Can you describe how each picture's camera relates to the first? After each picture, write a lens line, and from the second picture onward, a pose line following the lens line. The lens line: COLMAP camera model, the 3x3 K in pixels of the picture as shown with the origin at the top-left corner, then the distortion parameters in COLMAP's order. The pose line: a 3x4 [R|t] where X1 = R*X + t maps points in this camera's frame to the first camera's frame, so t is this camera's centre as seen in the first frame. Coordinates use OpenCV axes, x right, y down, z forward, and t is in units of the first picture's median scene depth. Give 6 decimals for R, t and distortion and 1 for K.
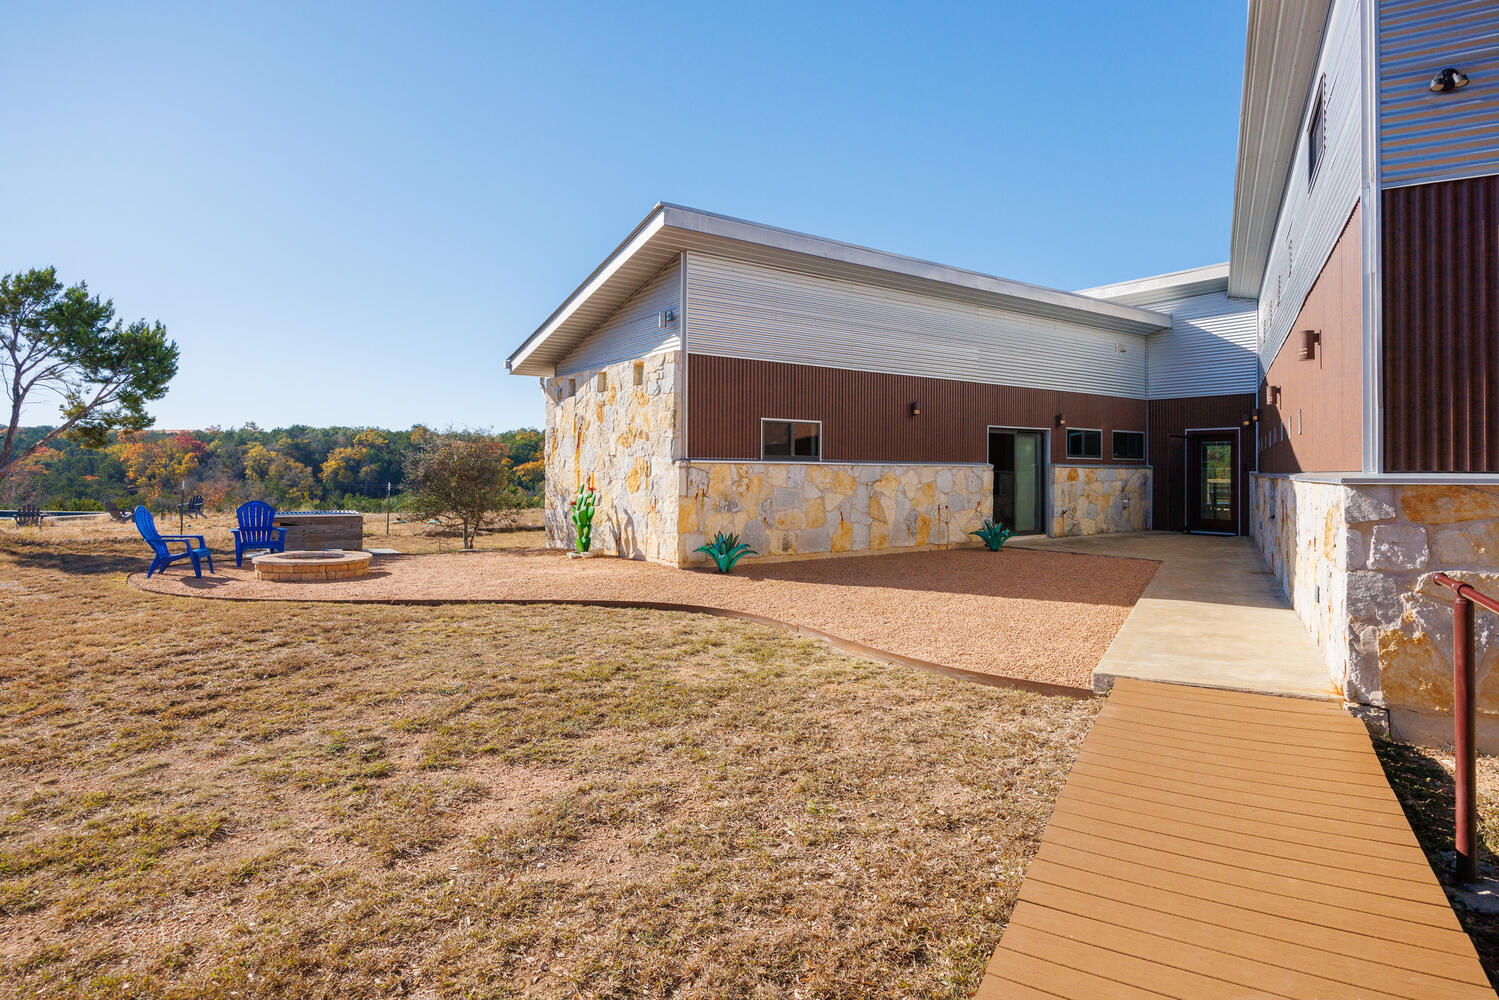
lens RADIAL K [[775.0, 0, 841.4], [0, 775.0, 474.8], [0, 0, 1]] dist [-0.012631, 0.000366]
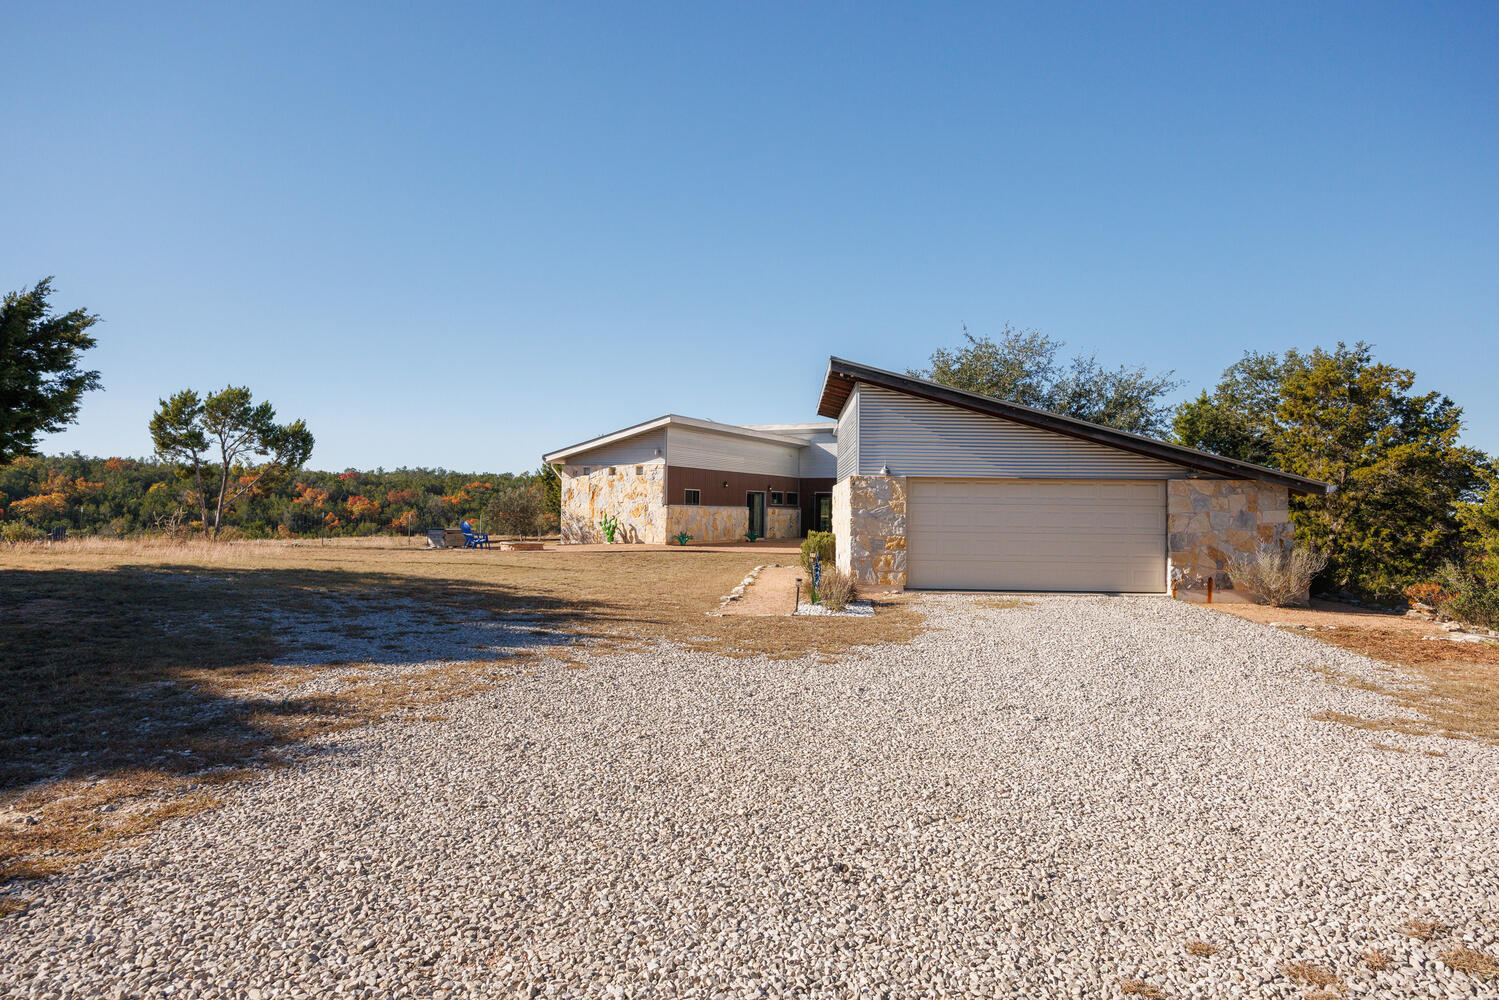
lens RADIAL K [[775.0, 0, 755.3], [0, 775.0, 502.8], [0, 0, 1]] dist [-0.012631, 0.000366]
pose [[0.911393, 0.011443, 0.411378, -0.902366], [-0.005652, 0.999867, -0.015291, 0.011749], [-0.411499, 0.011611, 0.911336, -1.385610]]
